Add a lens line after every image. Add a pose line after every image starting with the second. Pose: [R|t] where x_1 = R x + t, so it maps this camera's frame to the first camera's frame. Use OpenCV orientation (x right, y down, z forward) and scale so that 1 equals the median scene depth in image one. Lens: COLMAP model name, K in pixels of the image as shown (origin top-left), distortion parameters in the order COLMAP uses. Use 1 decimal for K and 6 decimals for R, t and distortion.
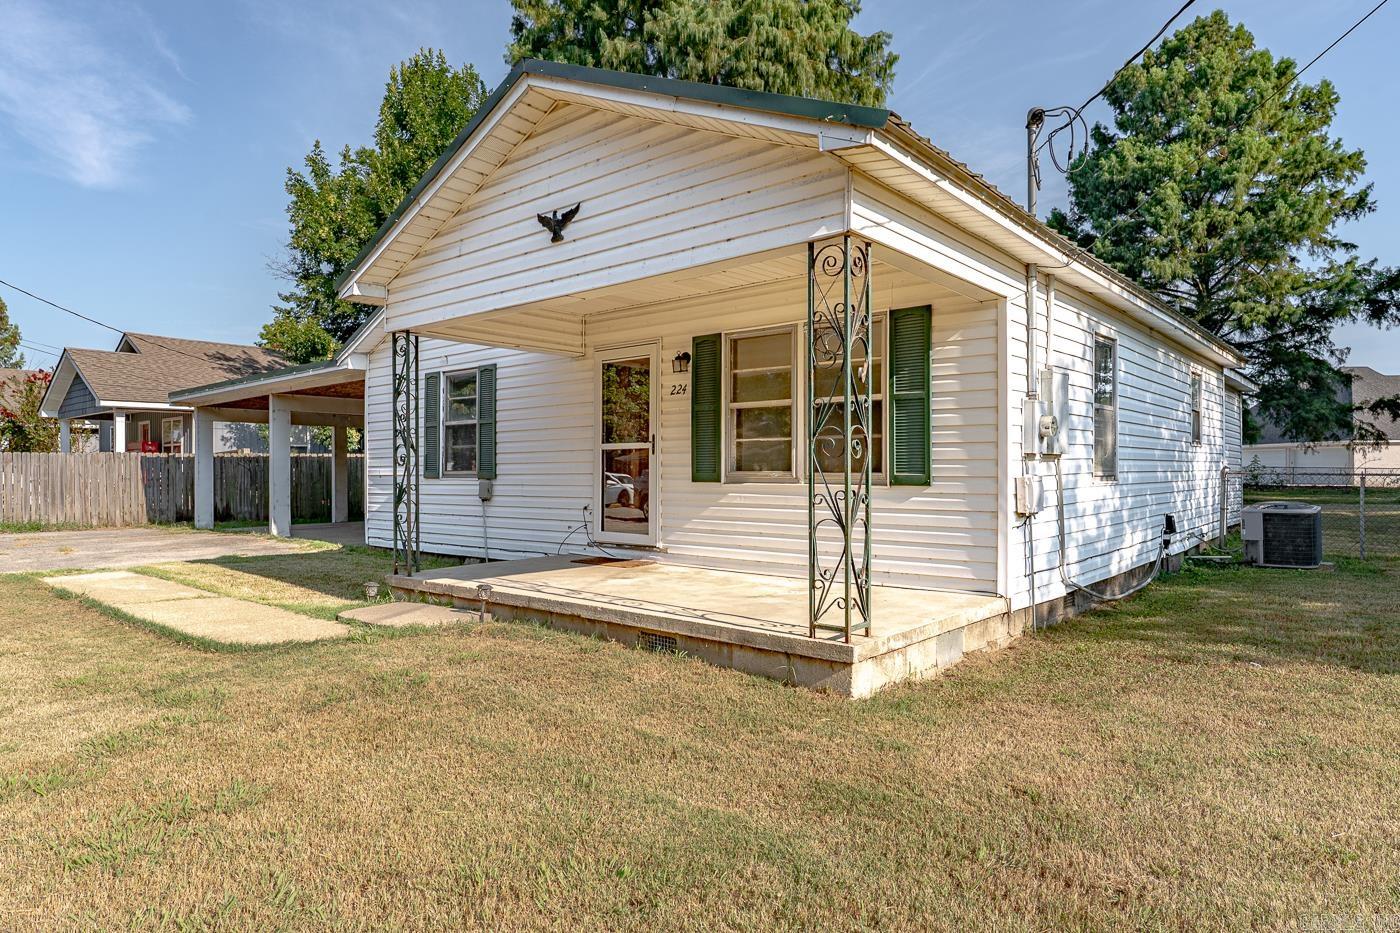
lens RADIAL K [[823.6, 0, 706.3], [0, 823.6, 469.9], [0, 0, 1]] dist [0.000533, 0.002869]
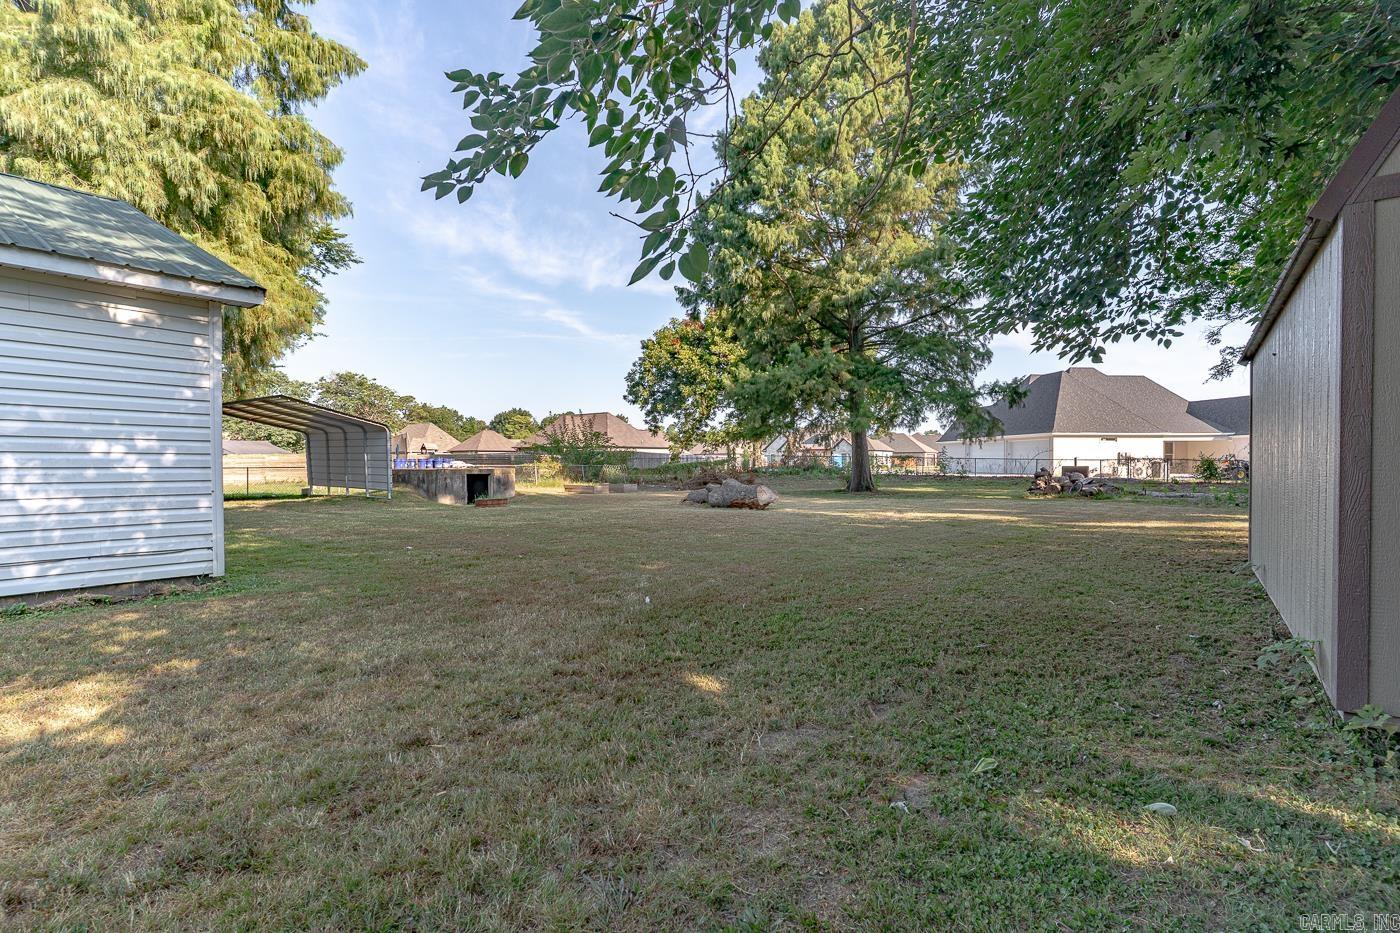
lens RADIAL K [[673.4, 0, 699.2], [0, 673.4, 461.8], [0, 0, 1]] dist [0.000322, -0.000197]
pose [[0.998158, -0.000428, 0.060670, 1.384646], [0.000324, 0.999998, 0.001711, -0.002319], [-0.060671, -0.001688, 0.998156, 0.897622]]
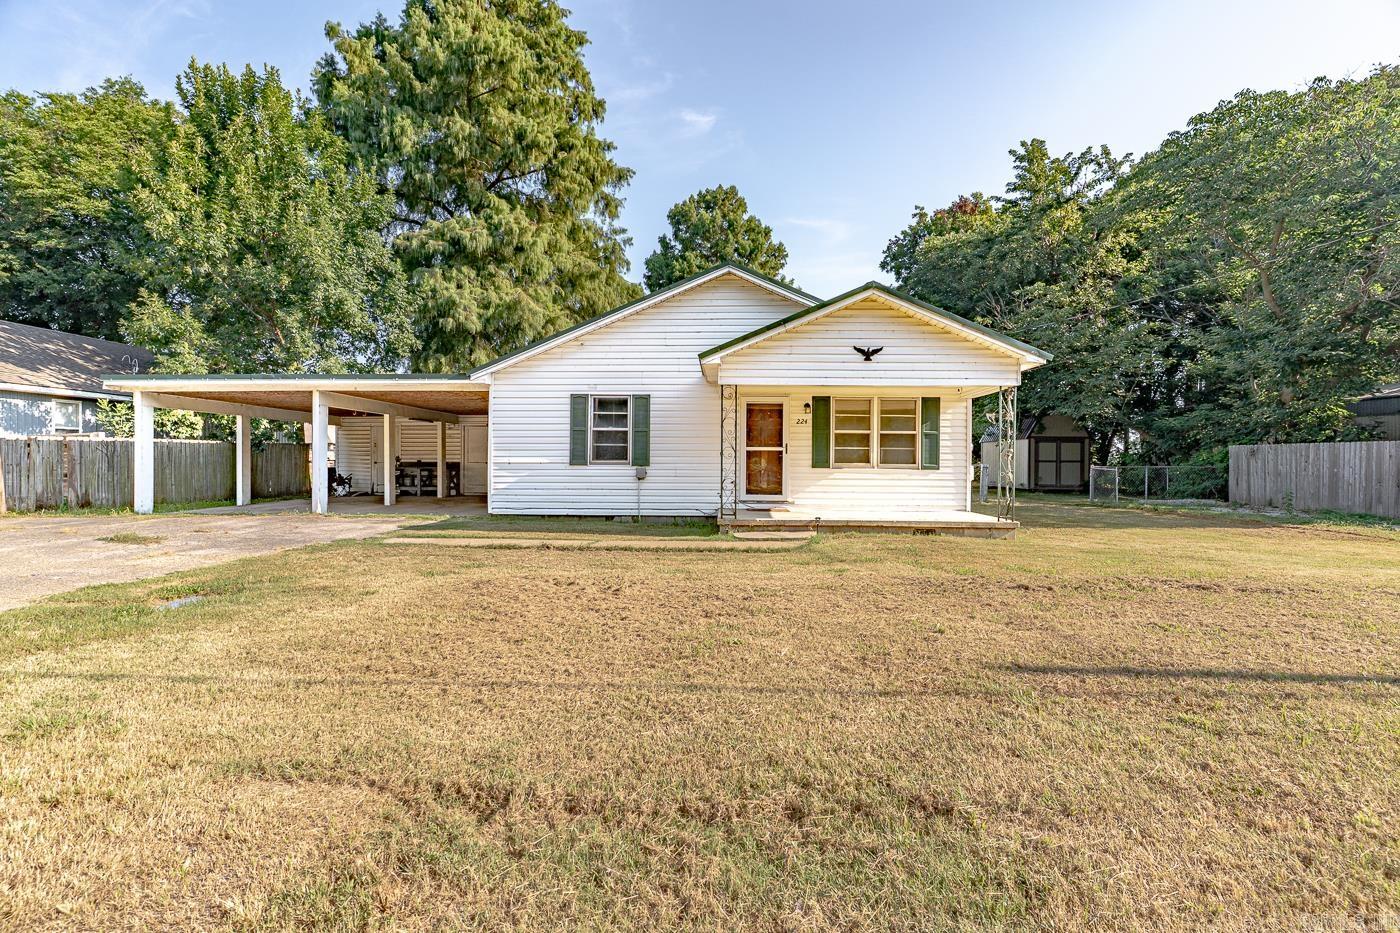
lens RADIAL K [[663.8, 0, 700.0], [0, 663.8, 466.5], [0, 0, 1]] dist [-0.000918, -0.000076]
pose [[0.786810, 0.002057, 0.617192, -0.908573], [-0.009783, 0.999910, 0.009139, -0.000620], [-0.617118, -0.013229, 0.786759, -0.081155]]
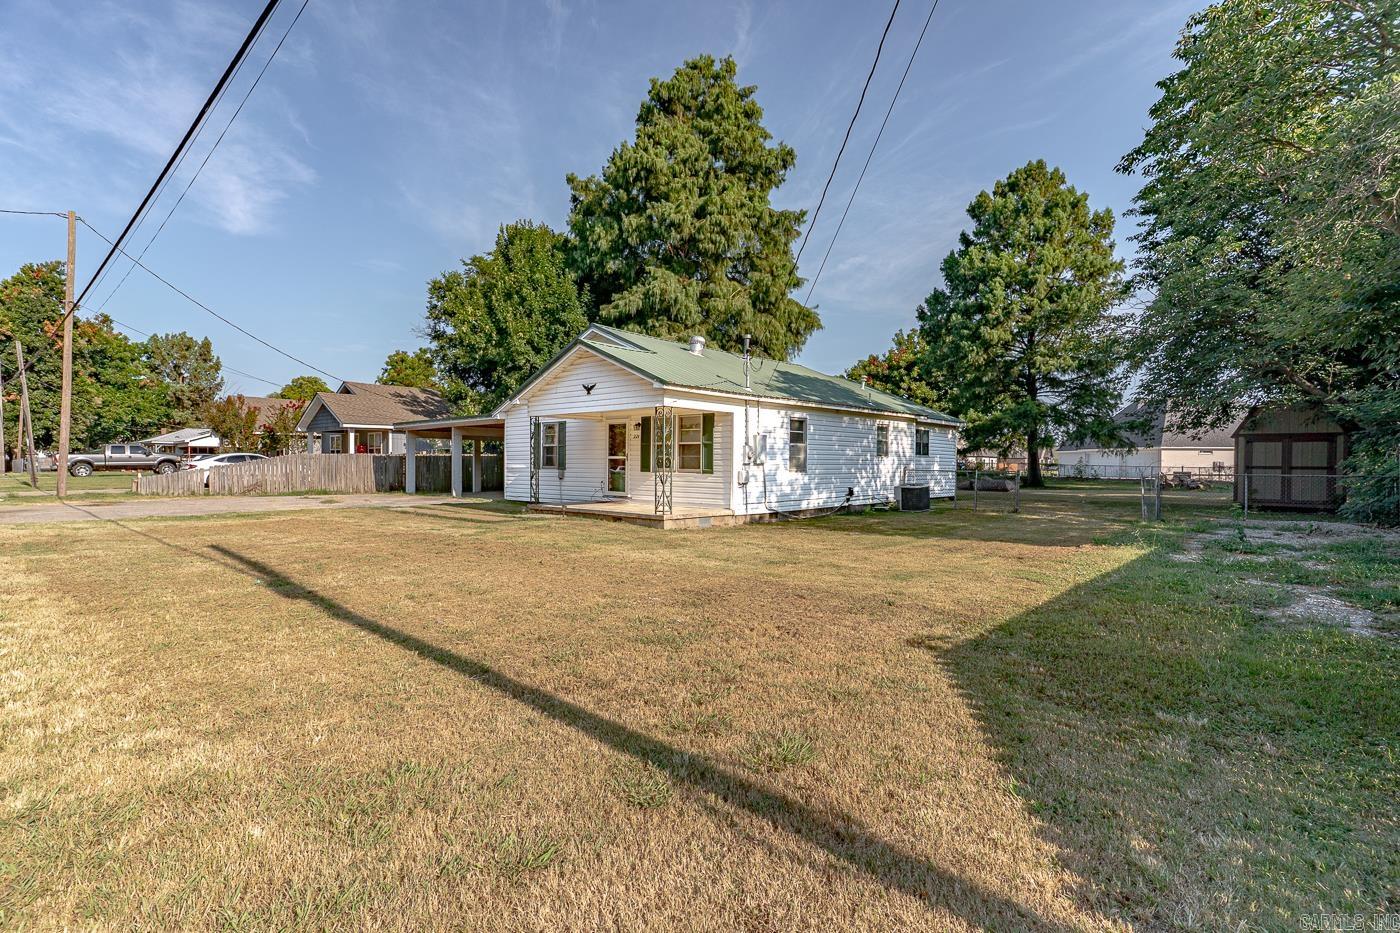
lens RADIAL K [[673.4, 0, 699.2], [0, 673.4, 461.8], [0, 0, 1]] dist [0.000322, -0.000197]
pose [[0.999245, 0.008040, -0.038000, 0.184705], [-0.008062, 0.999967, -0.000427, -0.012870], [0.037996, 0.000733, 0.999278, -0.842278]]
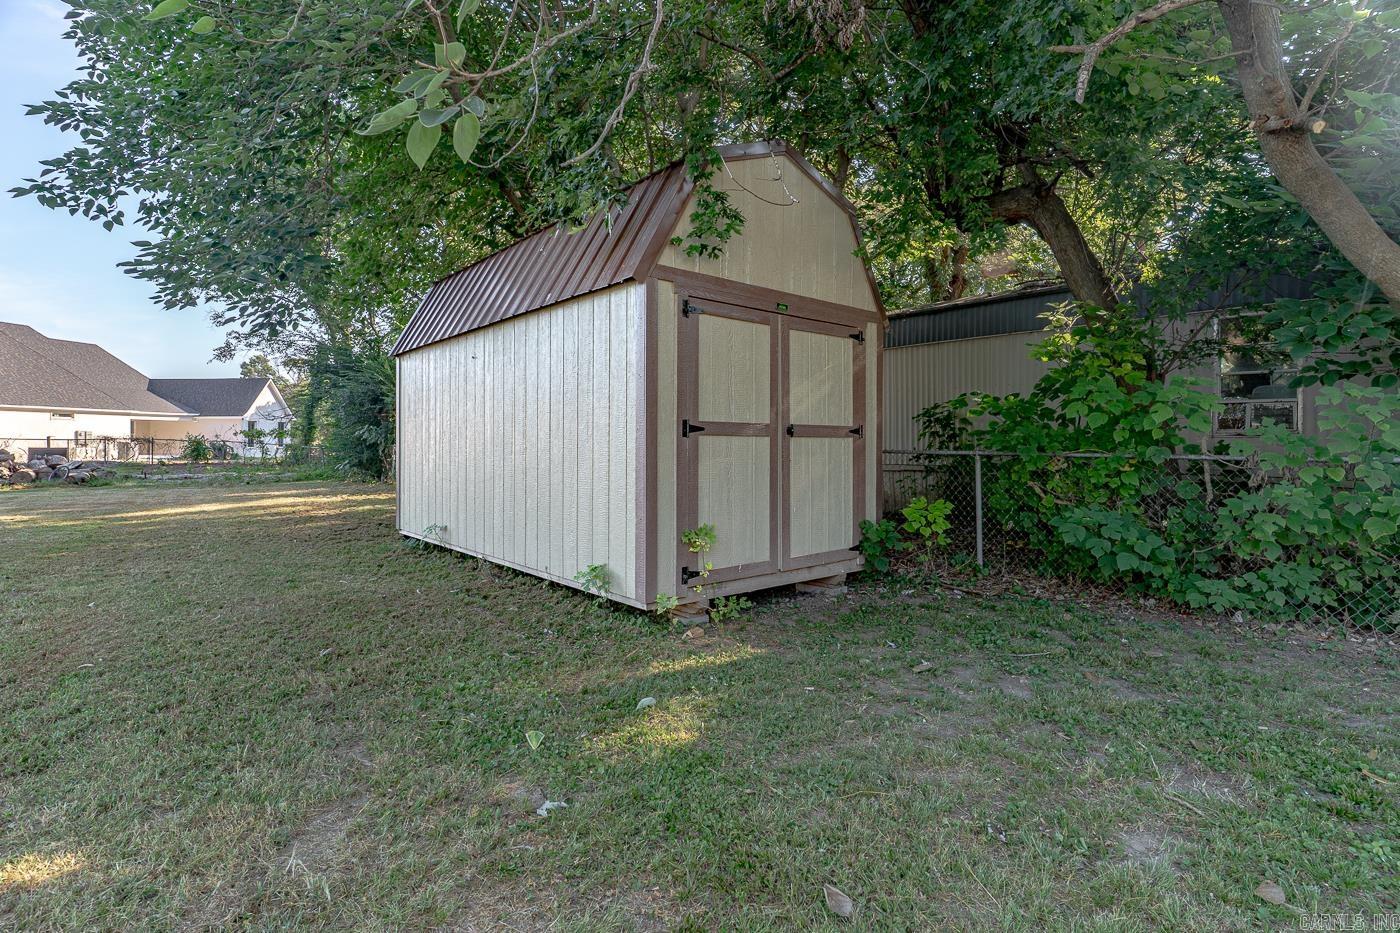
lens RADIAL K [[673.4, 0, 699.2], [0, 673.4, 461.8], [0, 0, 1]] dist [0.000322, -0.000197]
pose [[0.161143, -0.025935, 0.986590, 1.259989], [-0.004613, 0.999624, 0.027031, -0.001695], [-0.986920, -0.008907, 0.160962, 1.045430]]
